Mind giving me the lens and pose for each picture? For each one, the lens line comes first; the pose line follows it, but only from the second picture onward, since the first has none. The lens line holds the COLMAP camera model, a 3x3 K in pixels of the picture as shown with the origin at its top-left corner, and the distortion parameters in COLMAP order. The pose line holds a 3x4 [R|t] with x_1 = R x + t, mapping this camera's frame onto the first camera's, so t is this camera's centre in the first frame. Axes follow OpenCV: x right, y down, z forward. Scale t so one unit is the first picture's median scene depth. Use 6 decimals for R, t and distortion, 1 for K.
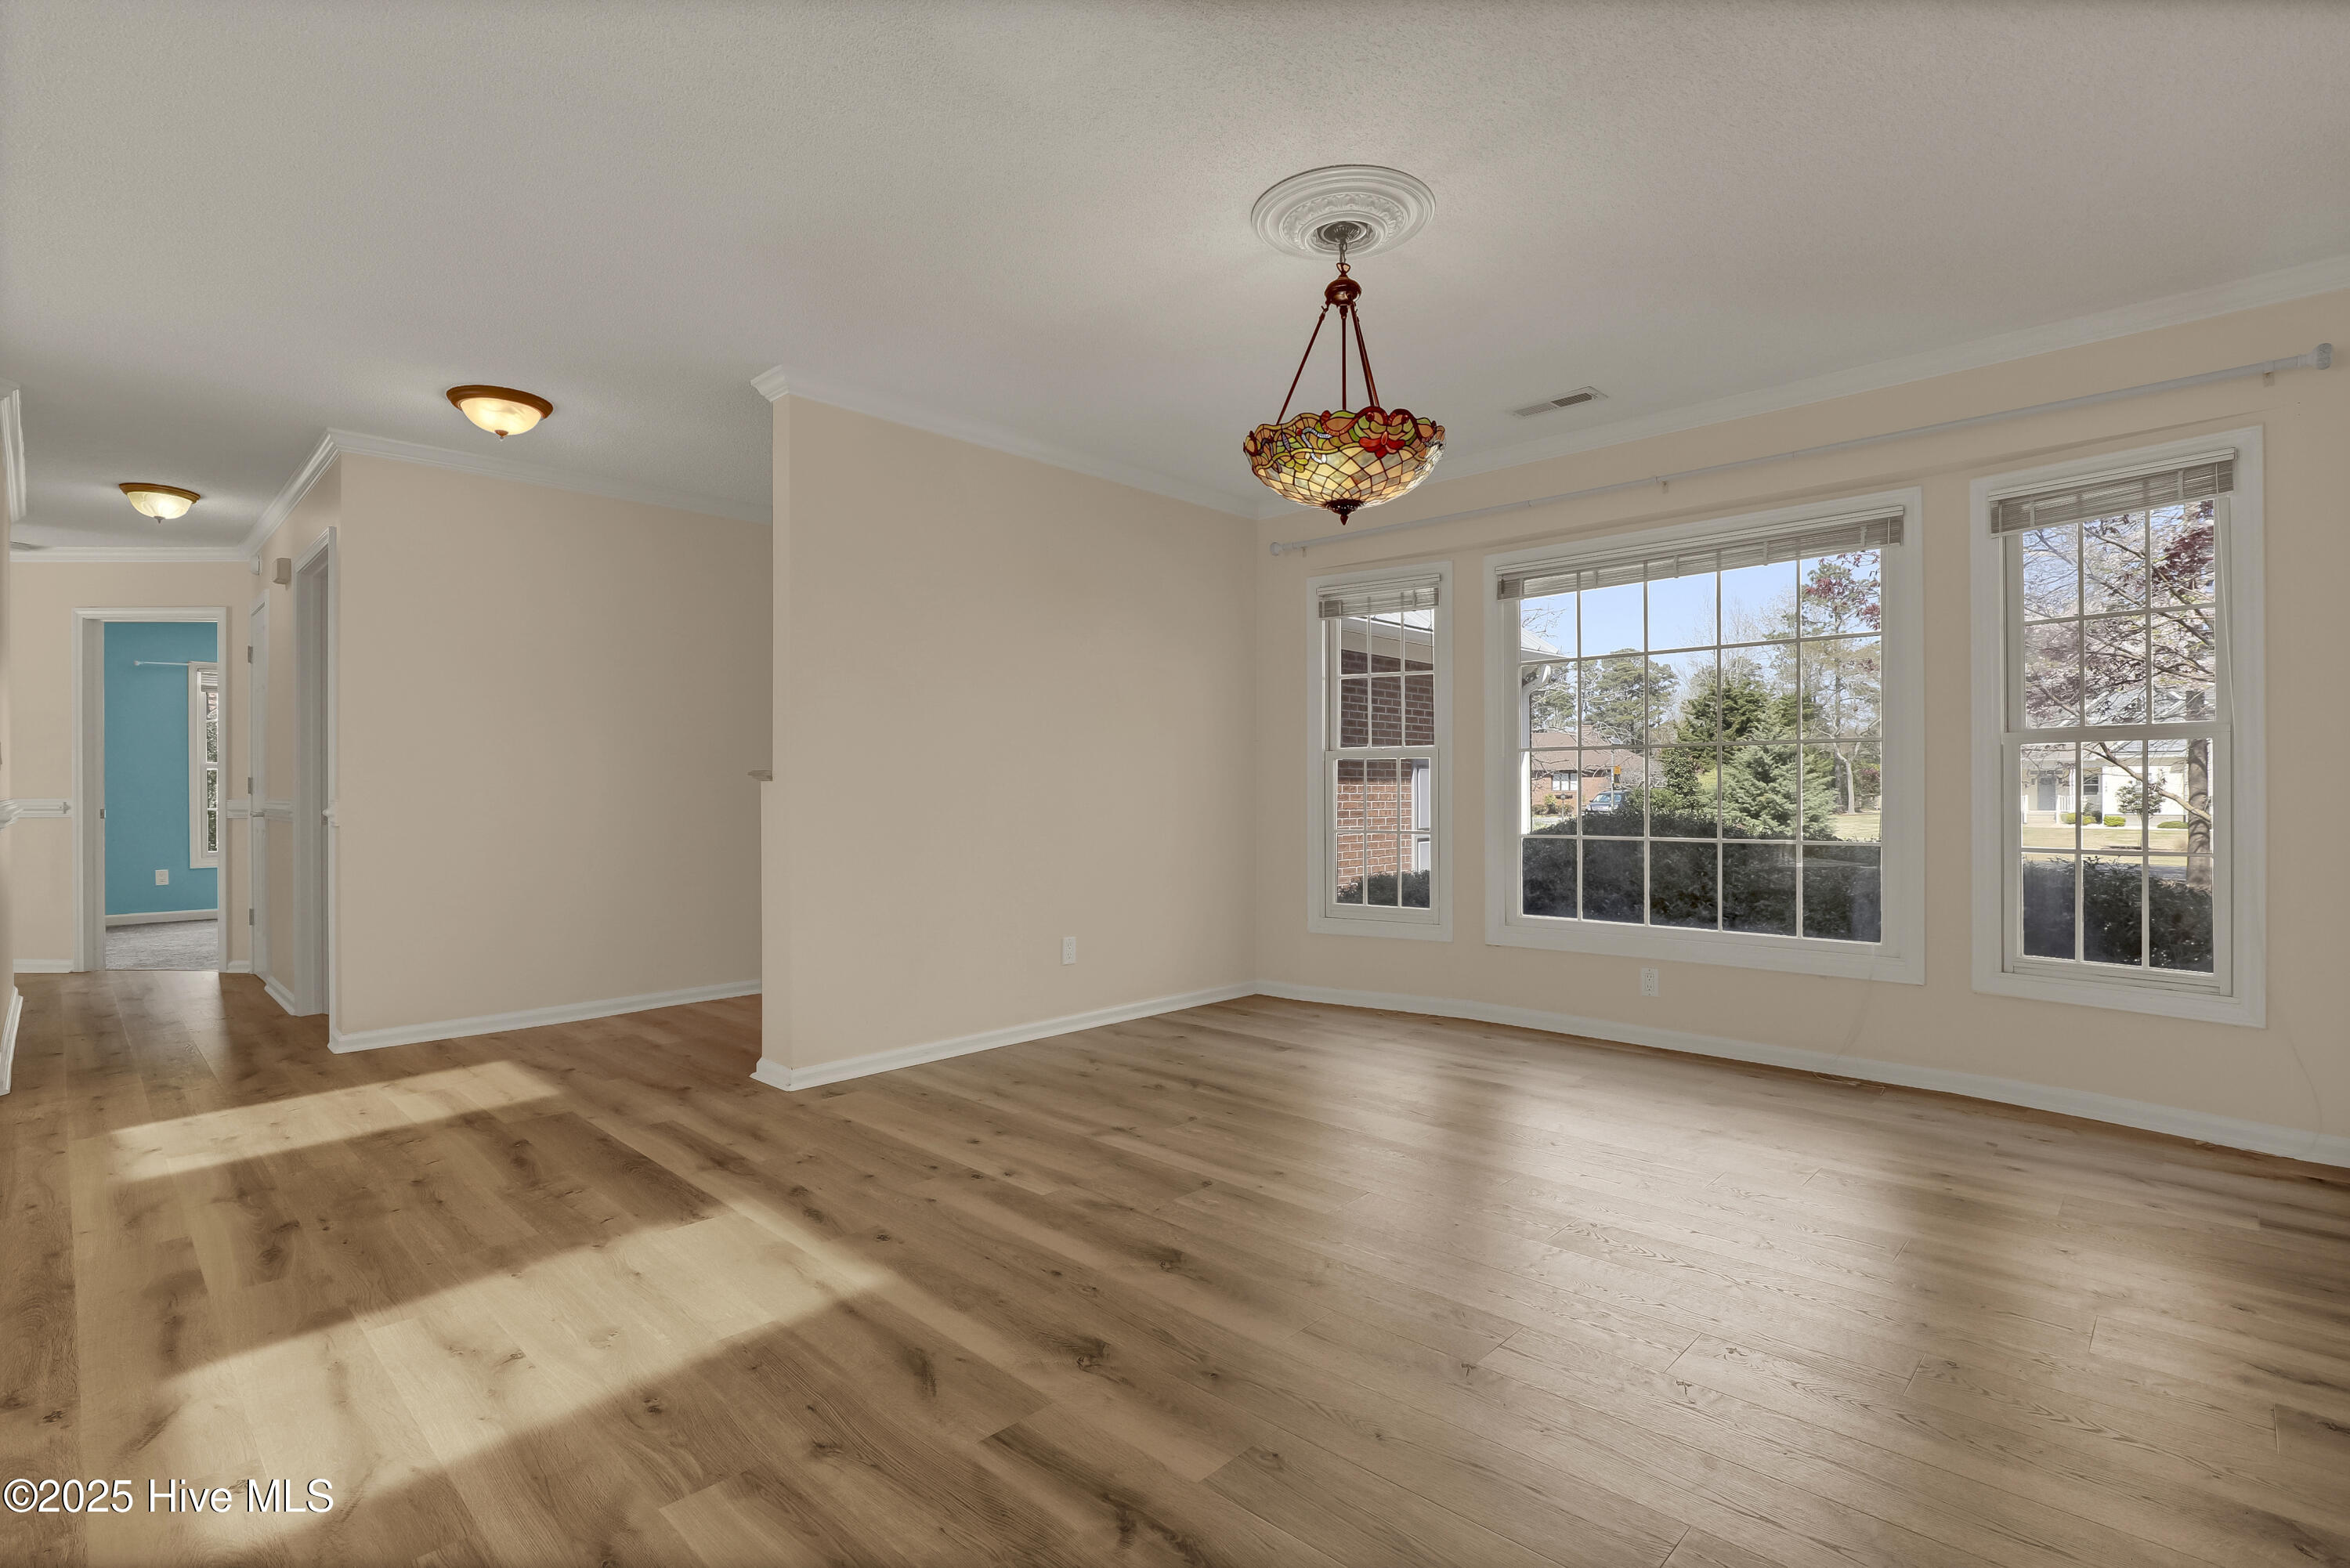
lens RADIAL K [[1141.8, 0, 1133.7], [0, 1141.8, 789.4], [0, 0, 1]] dist [-0.008220, -0.000068]
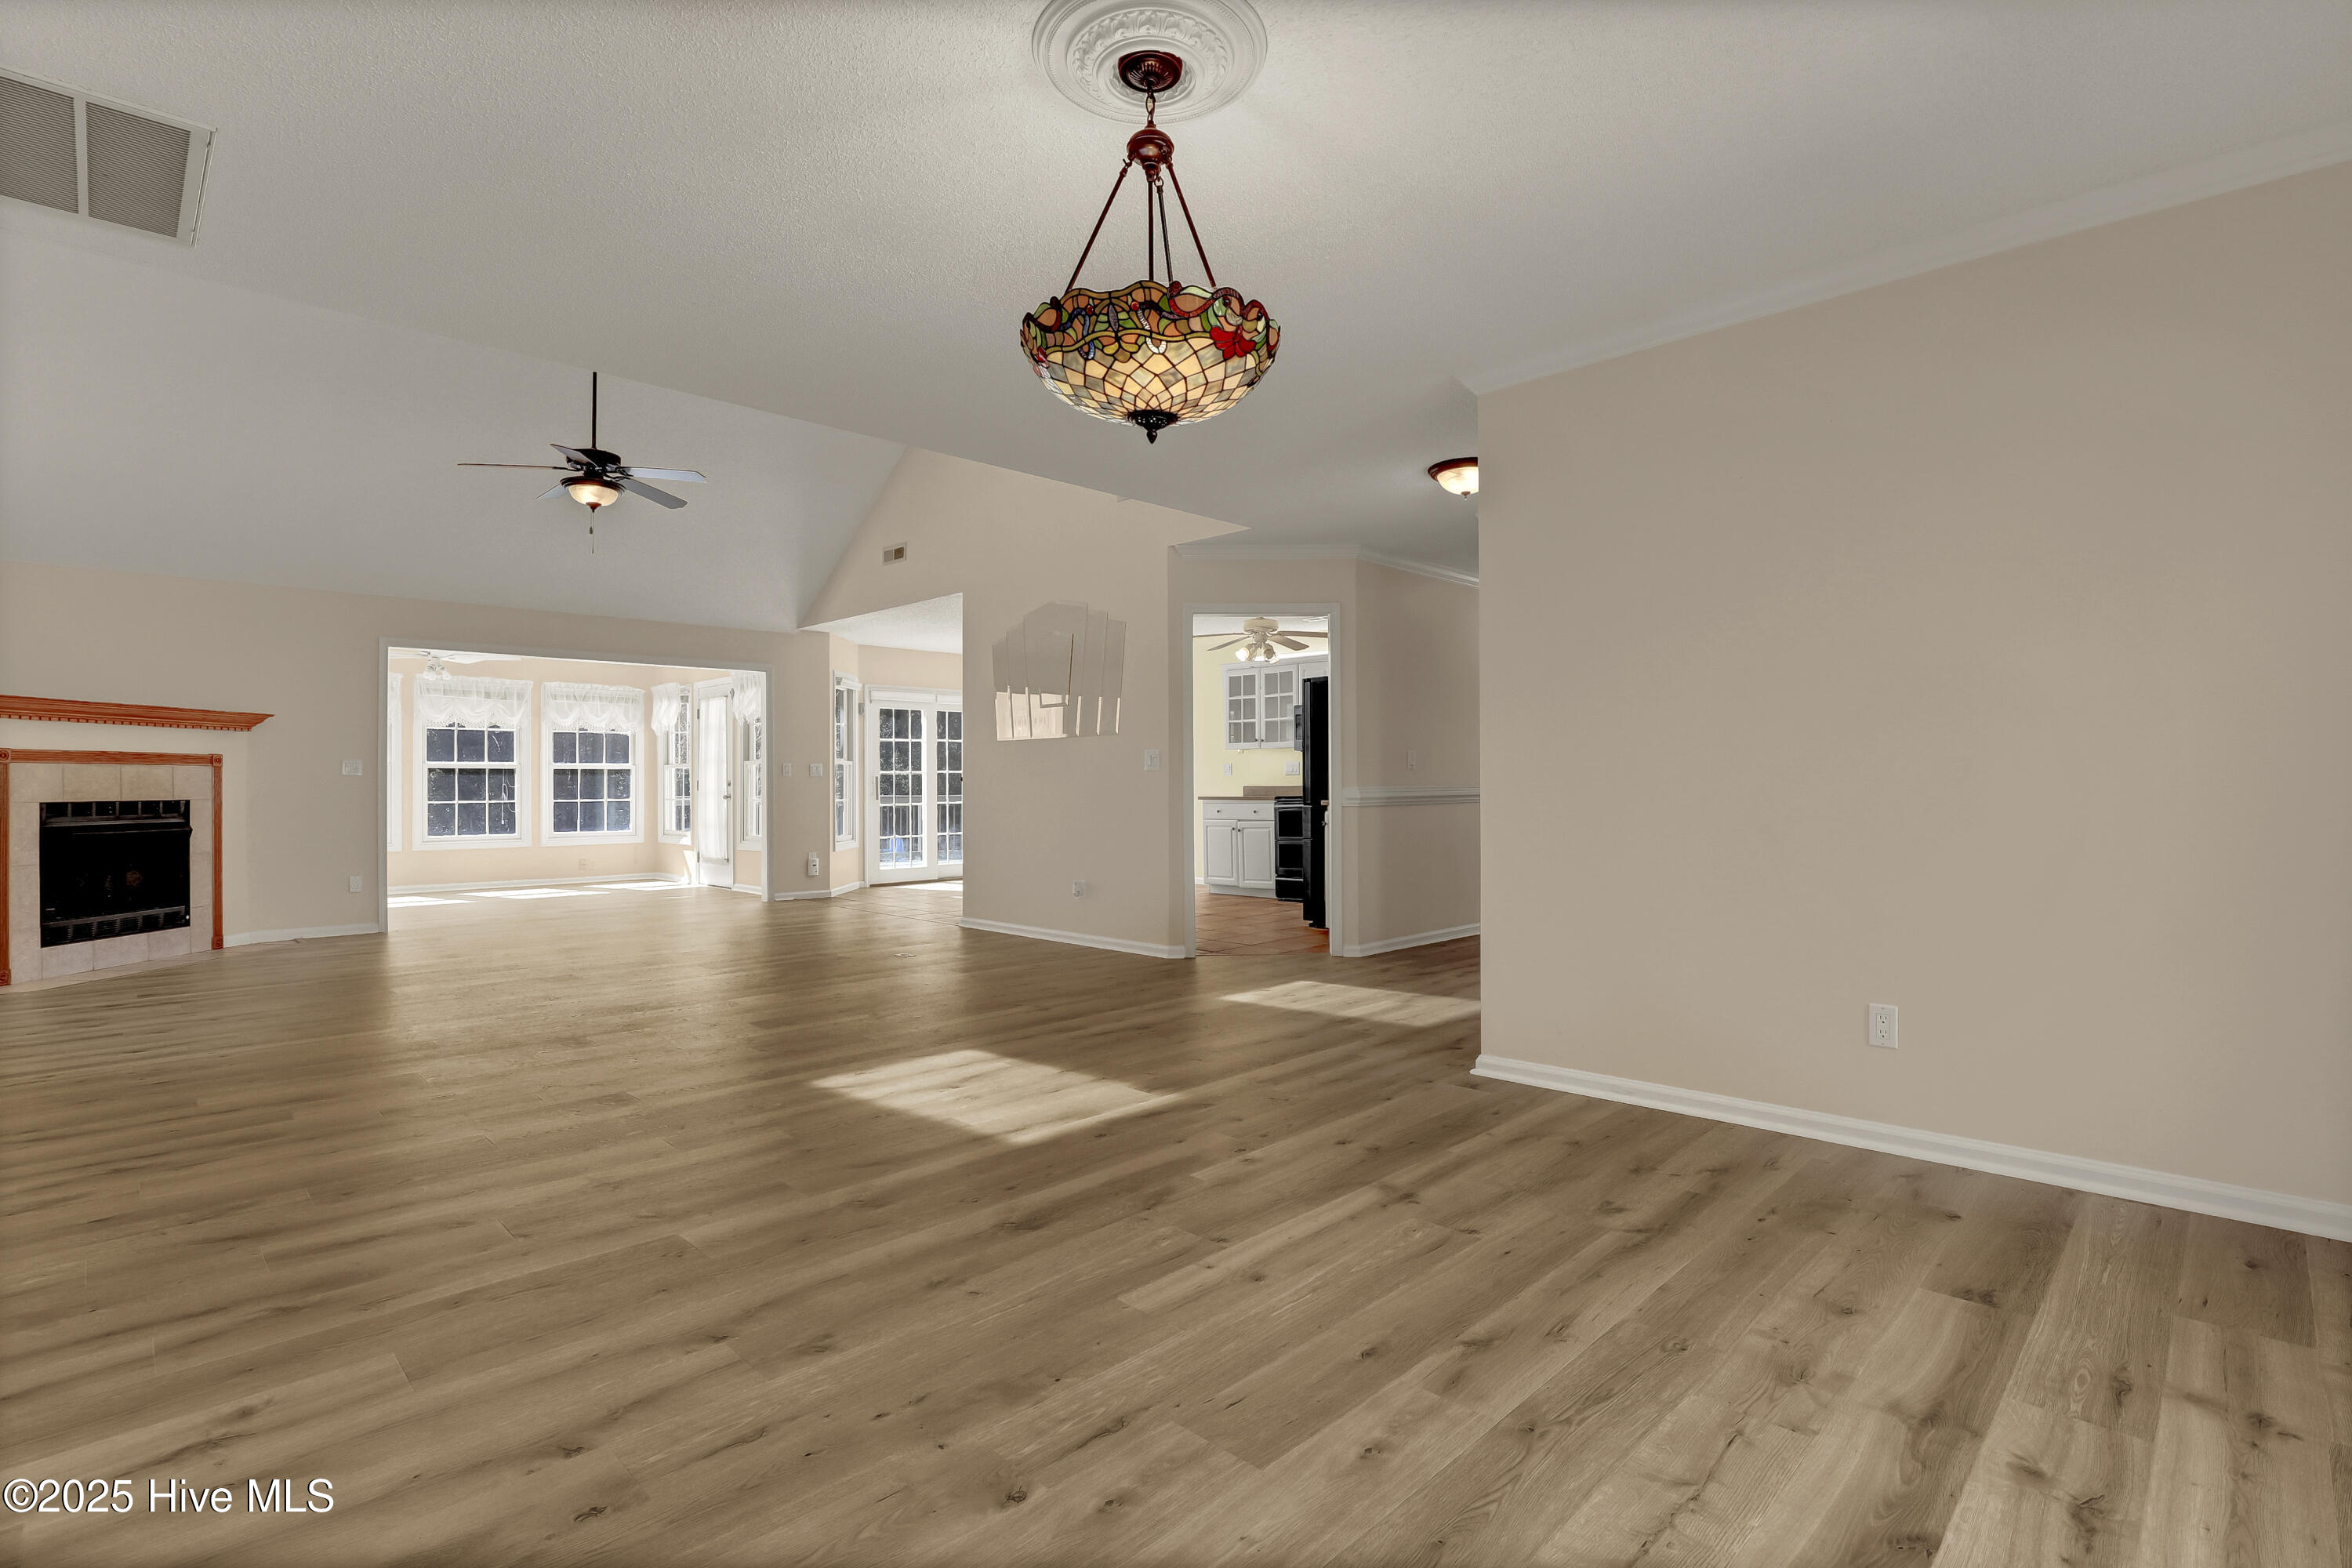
lens RADIAL K [[1103.5, 0, 1204.5], [0, 1103.5, 768.5], [0, 0, 1]] dist [-0.001621, 0.000108]
pose [[0.014274, -0.012946, -0.999814, 0.871313], [0.006559, 0.999896, -0.012853, 0.002135], [0.999877, -0.006375, 0.014358, 0.949228]]
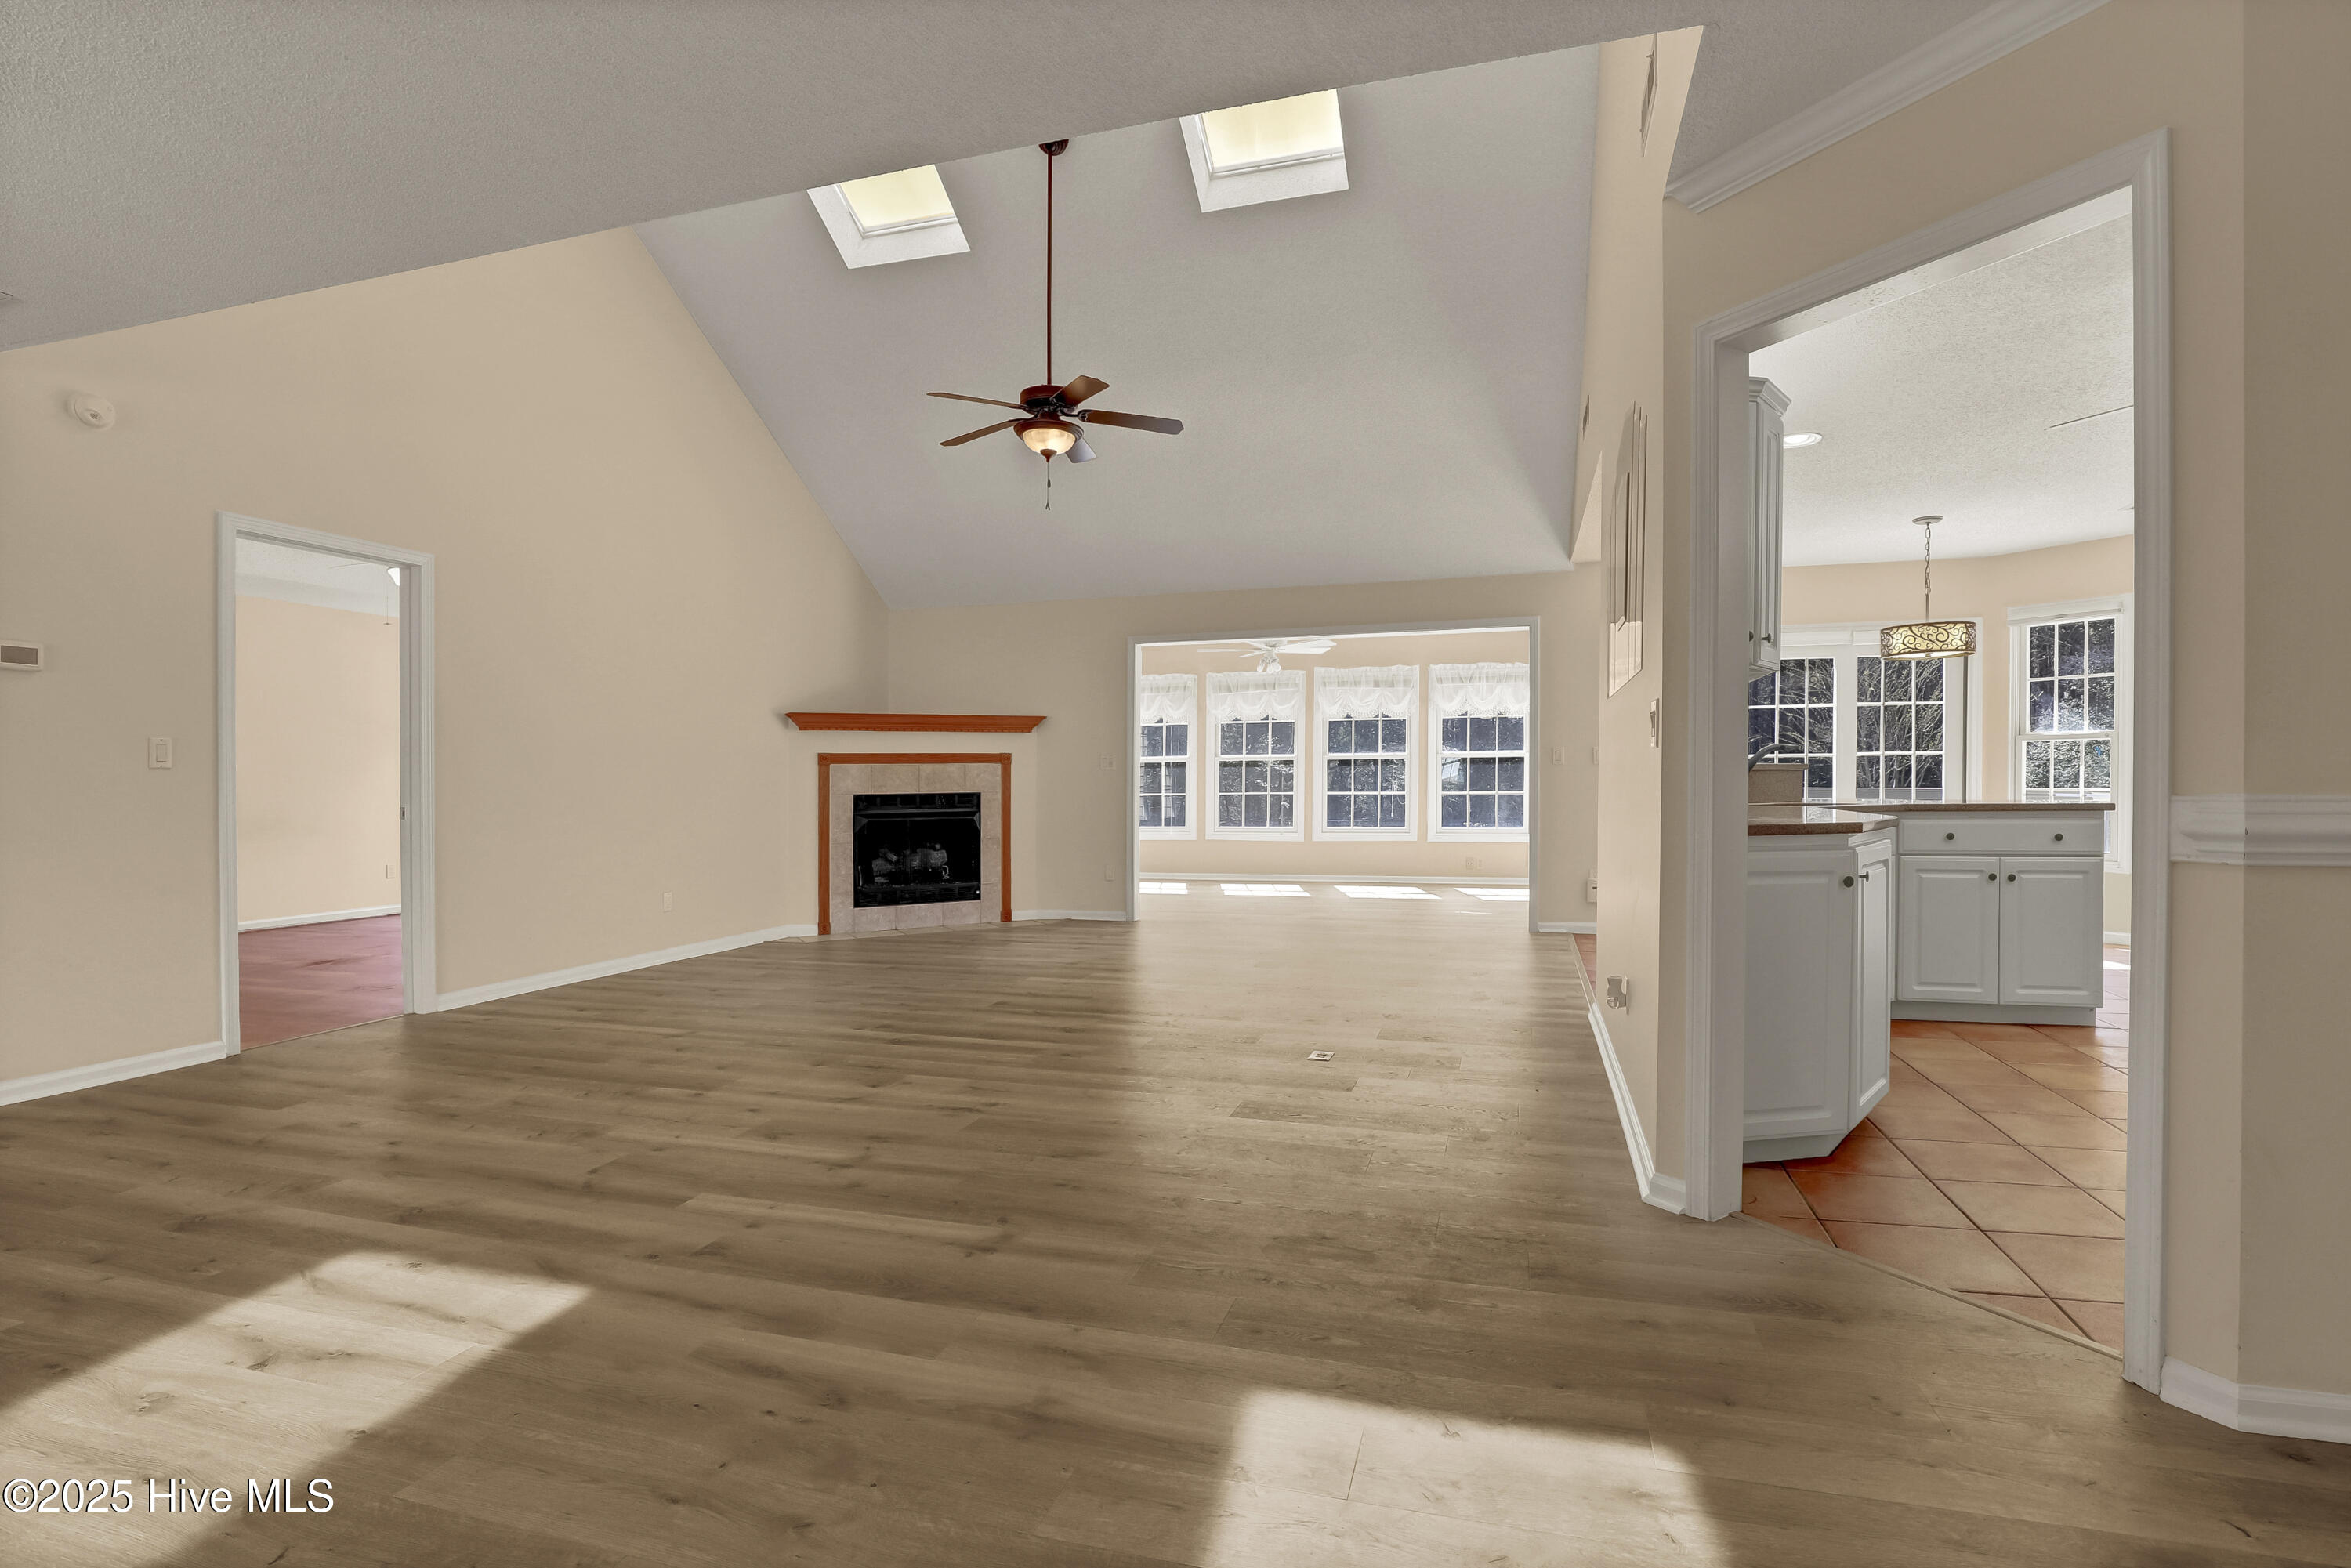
lens RADIAL K [[1136.7, 0, 1175.5], [0, 1136.7, 784.0], [0, 0, 1]] dist [-0.010081, 0.000722]
pose [[-0.873233, 0.011722, -0.487162, -0.526278], [0.011120, 0.999930, 0.004129, -0.003074], [0.487176, -0.001811, -0.873302, 1.538419]]
